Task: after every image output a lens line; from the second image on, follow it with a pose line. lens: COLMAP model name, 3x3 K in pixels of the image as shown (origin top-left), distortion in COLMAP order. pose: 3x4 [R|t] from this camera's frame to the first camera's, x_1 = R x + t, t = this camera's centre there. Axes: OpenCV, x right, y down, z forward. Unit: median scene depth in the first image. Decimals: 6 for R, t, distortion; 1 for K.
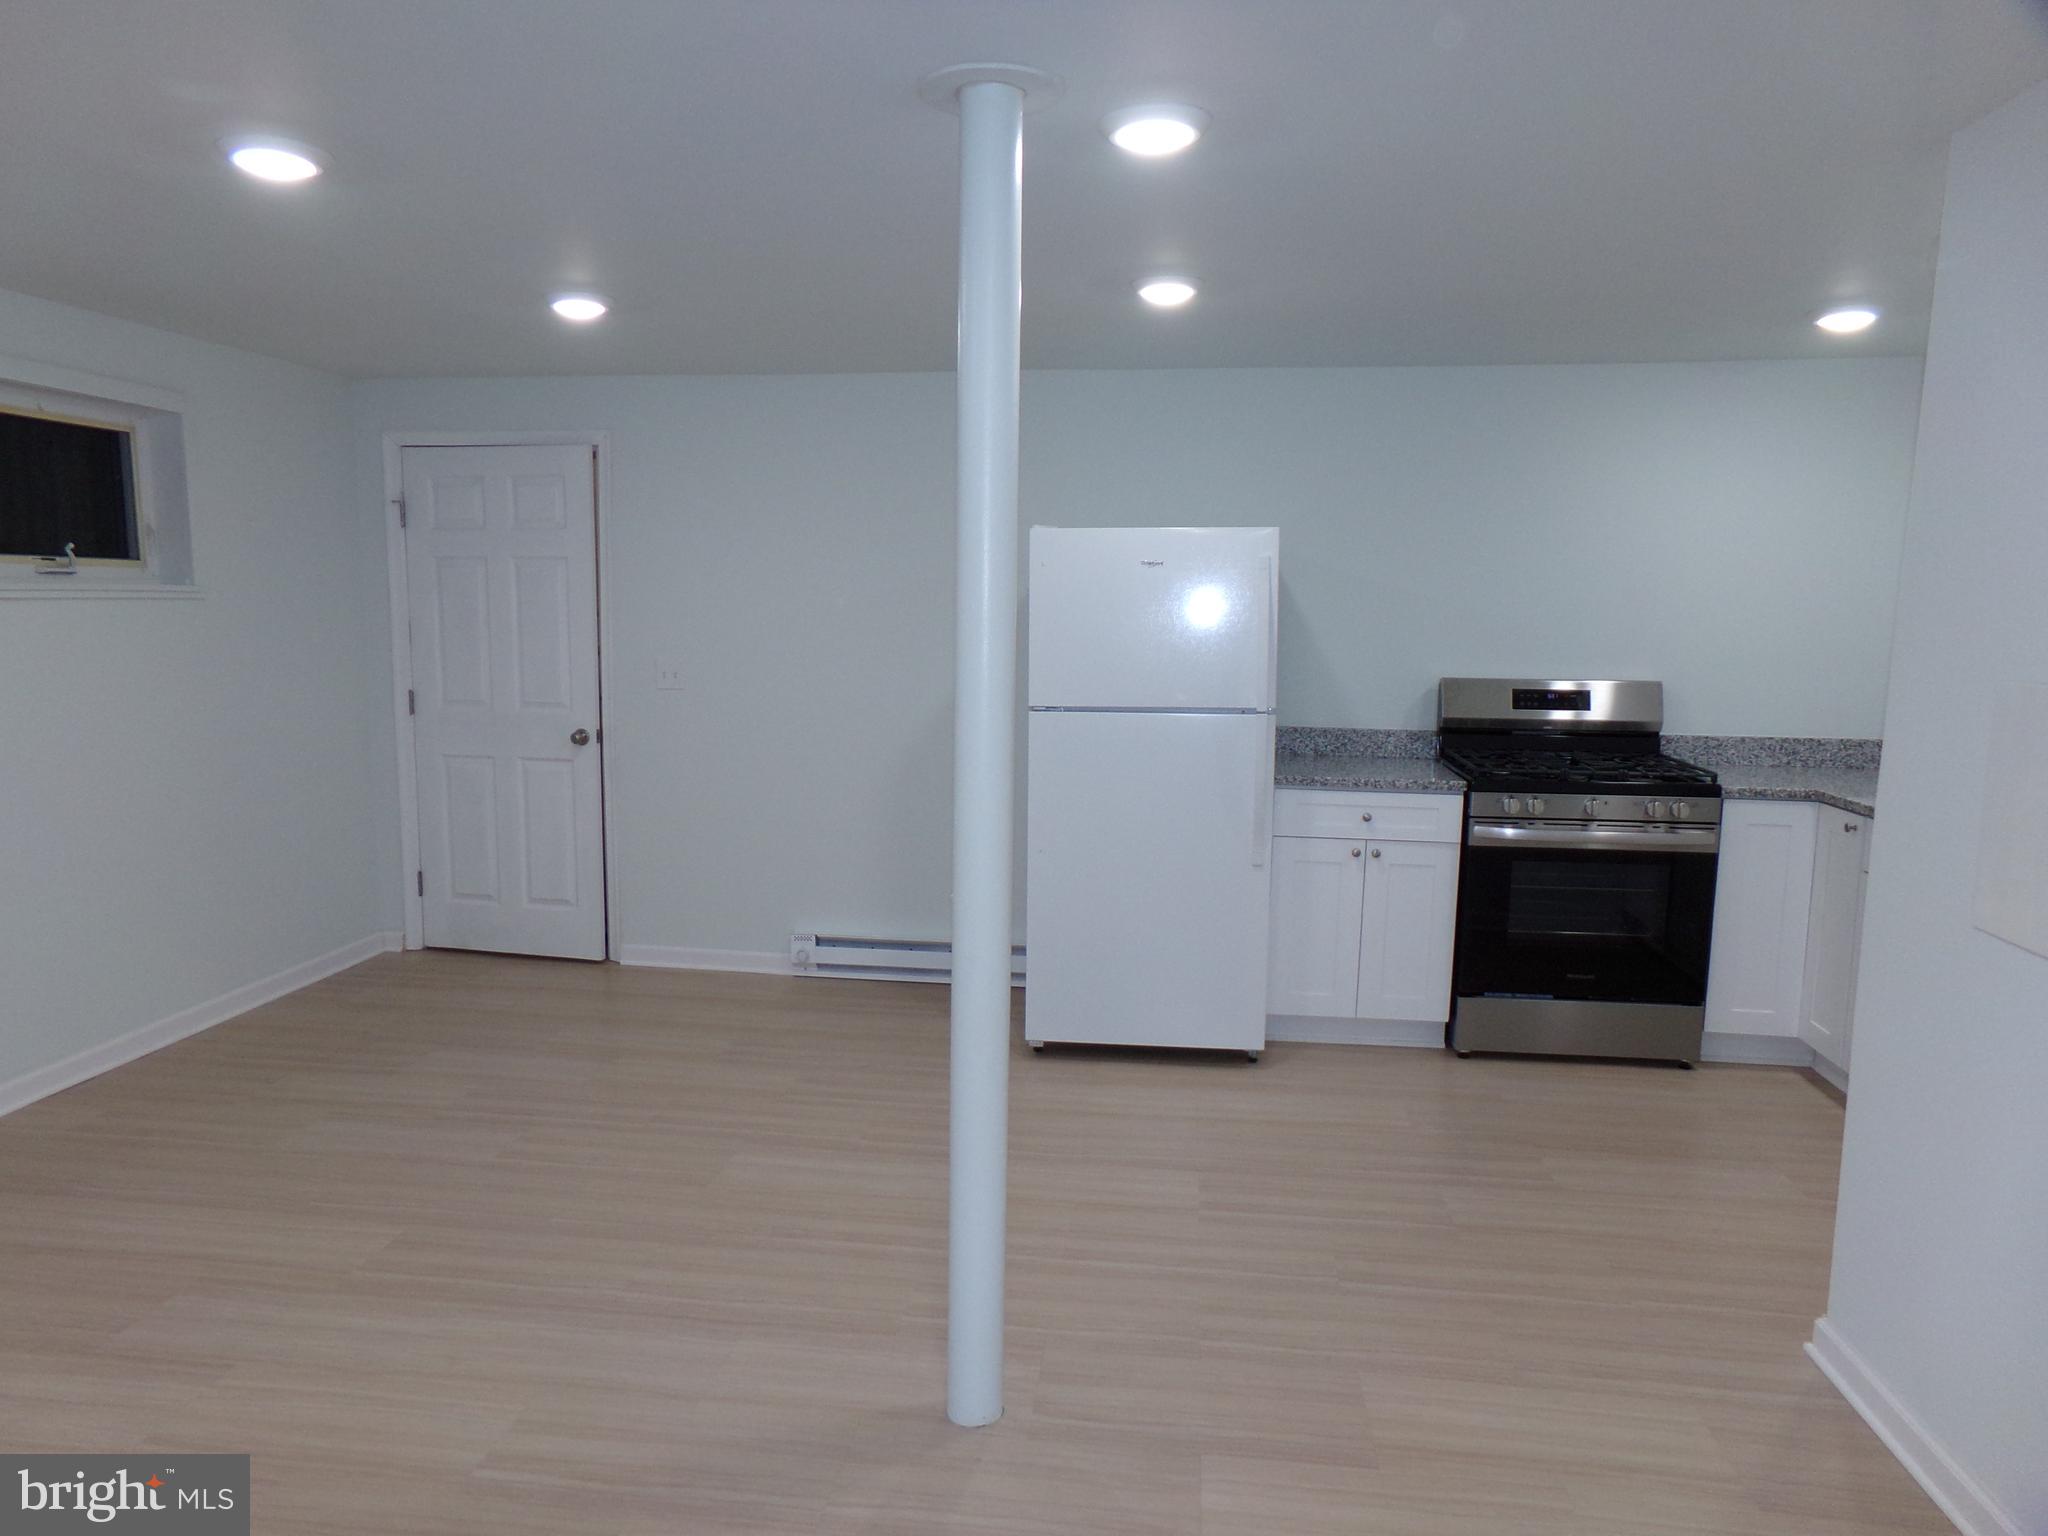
lens RADIAL K [[1401.2, 0, 1006.7], [0, 1401.2, 780.5], [0, 0, 1]] dist [-0.087993, 0.145229]
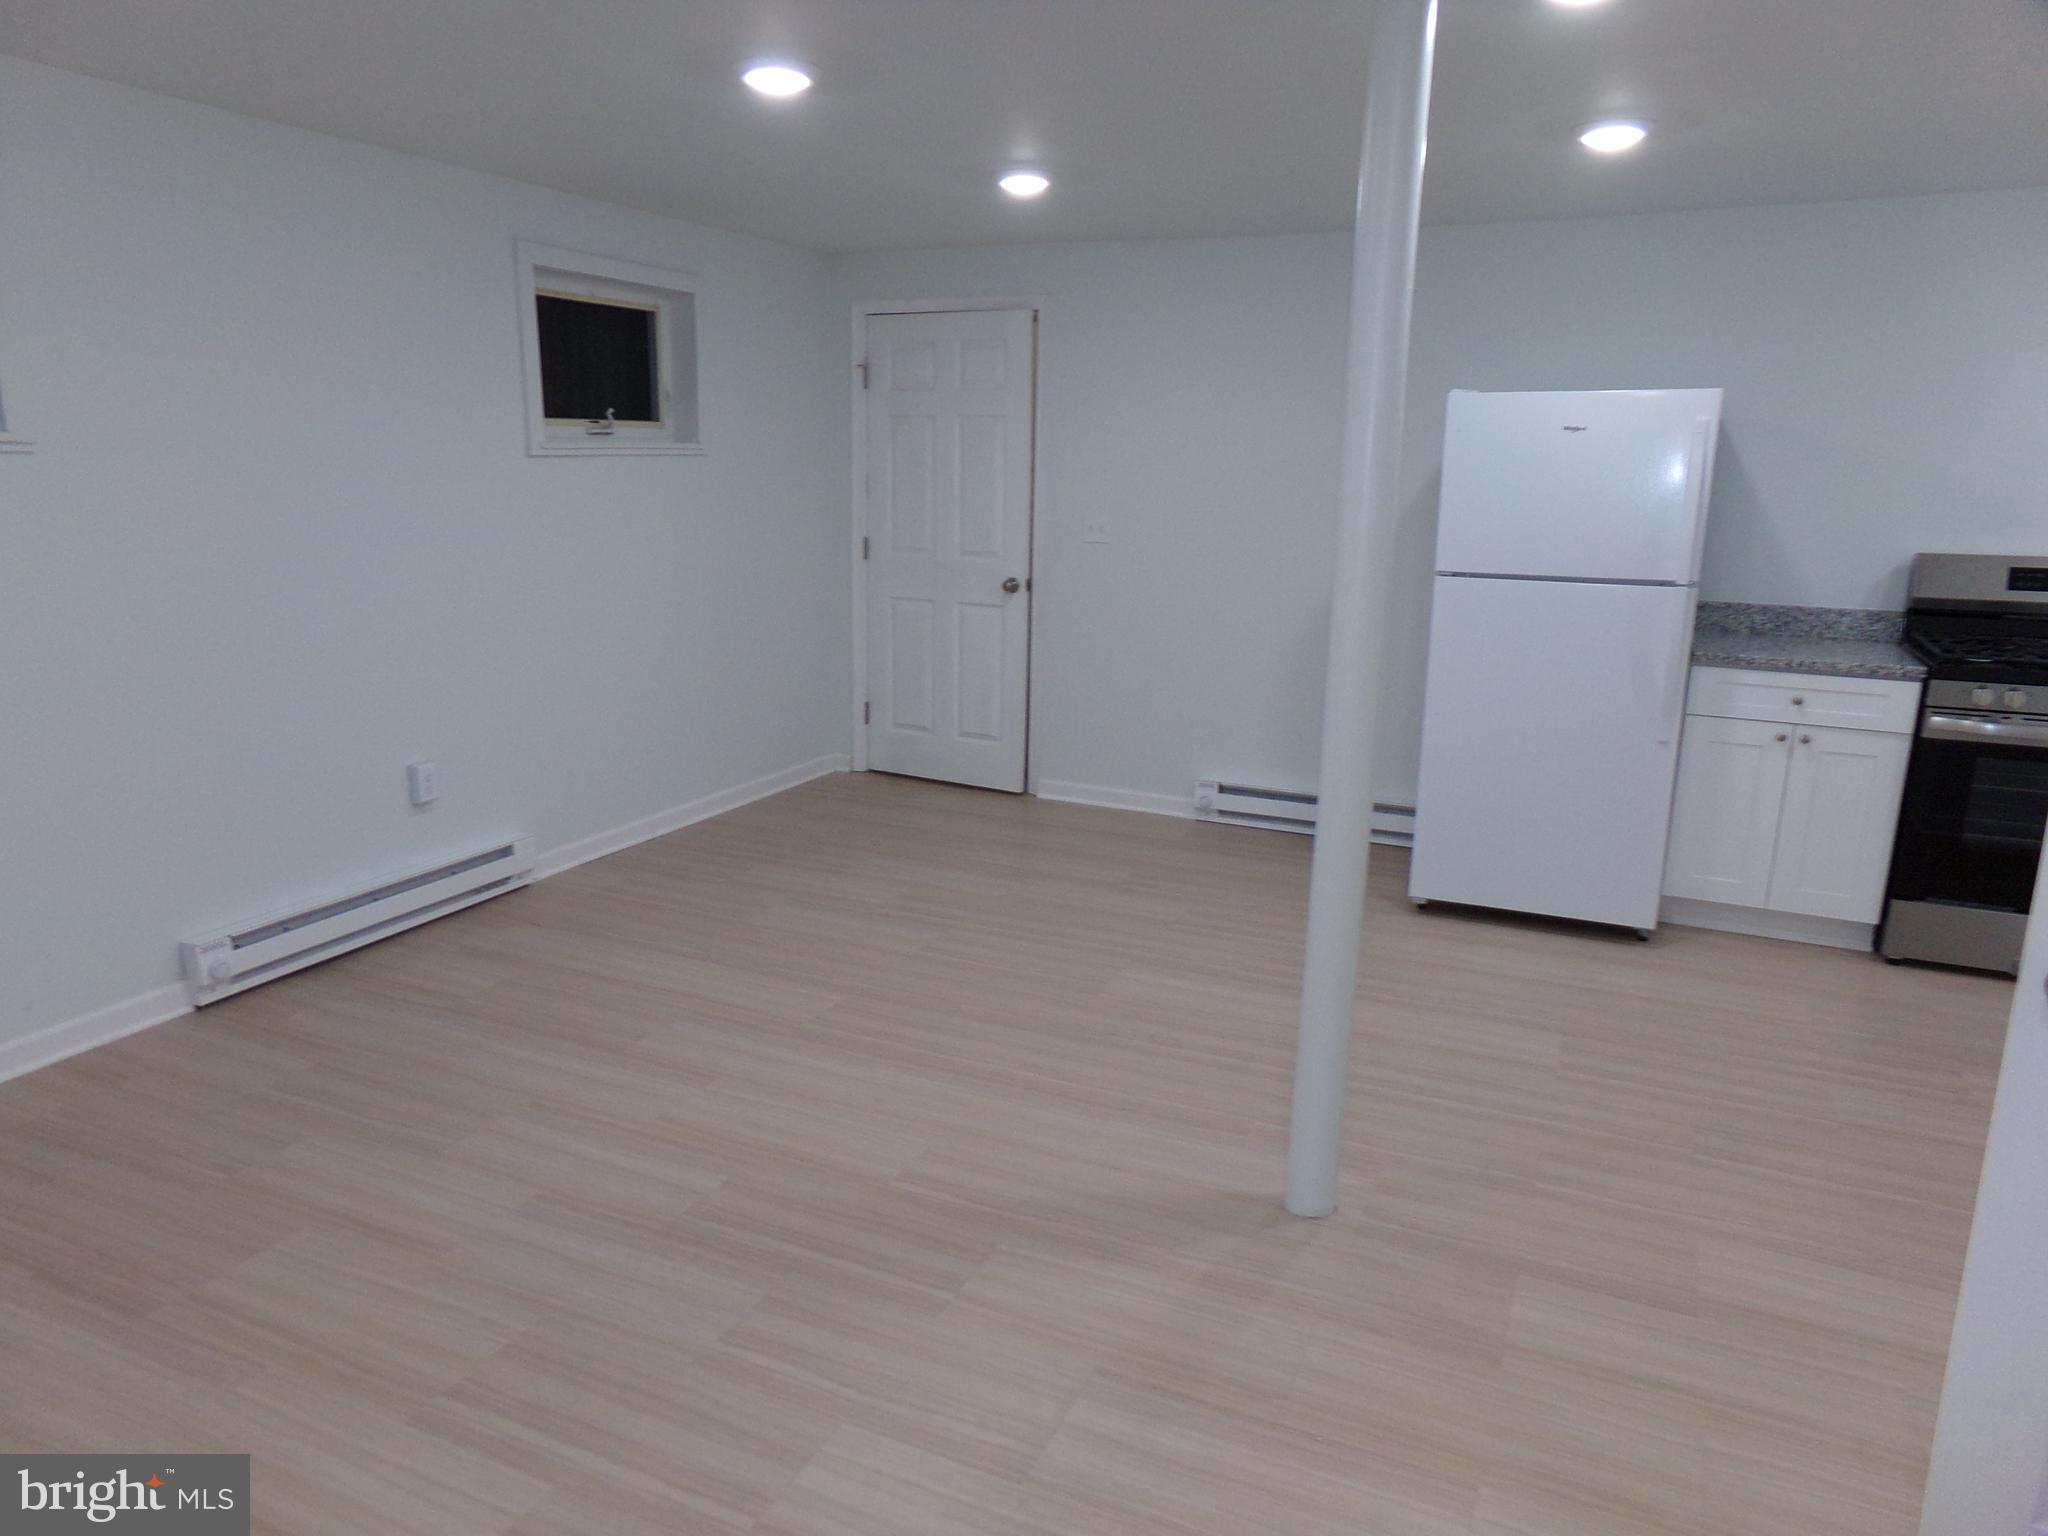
lens RADIAL K [[1401.2, 0, 1006.7], [0, 1401.2, 780.5], [0, 0, 1]] dist [-0.087993, 0.145229]
pose [[0.952836, 0.075132, -0.294039, 0.025844], [-0.045220, 0.993204, 0.107245, 0.003788], [0.300098, -0.088891, 0.949758, -0.058461]]
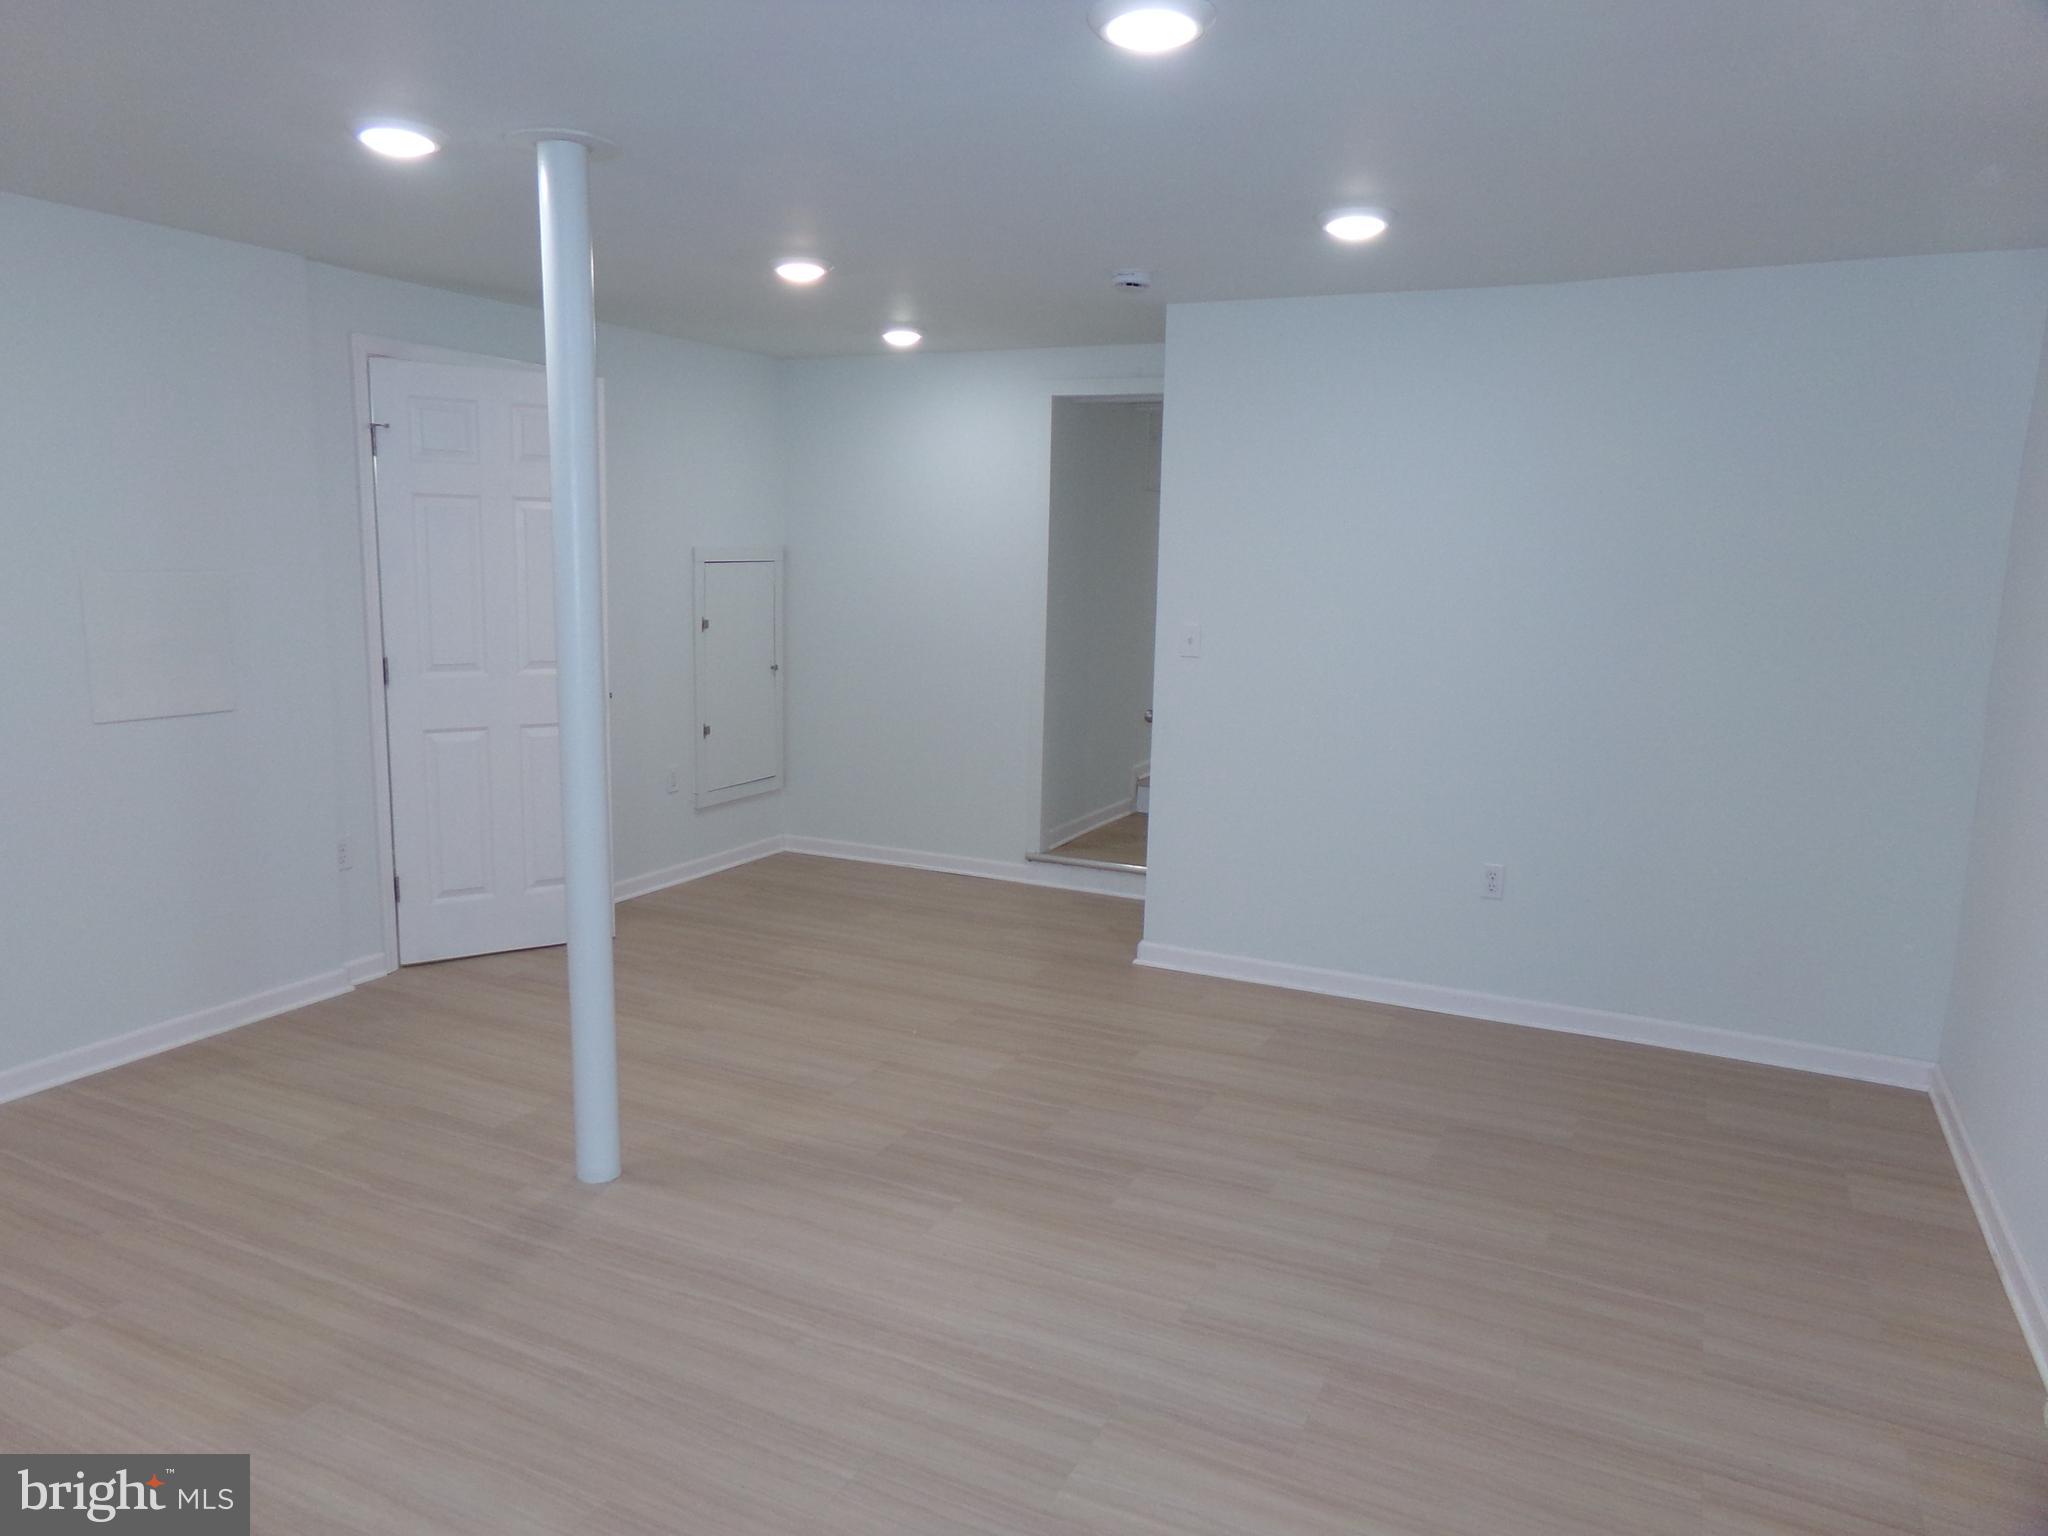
lens RADIAL K [[1401.2, 0, 1006.7], [0, 1401.2, 780.5], [0, 0, 1]] dist [-0.087993, 0.145229]
pose [[-0.943314, -0.088784, 0.319807, -0.430481], [0.010108, 0.955426, 0.295059, -0.152923], [-0.331748, 0.281566, -0.900369, 1.092020]]
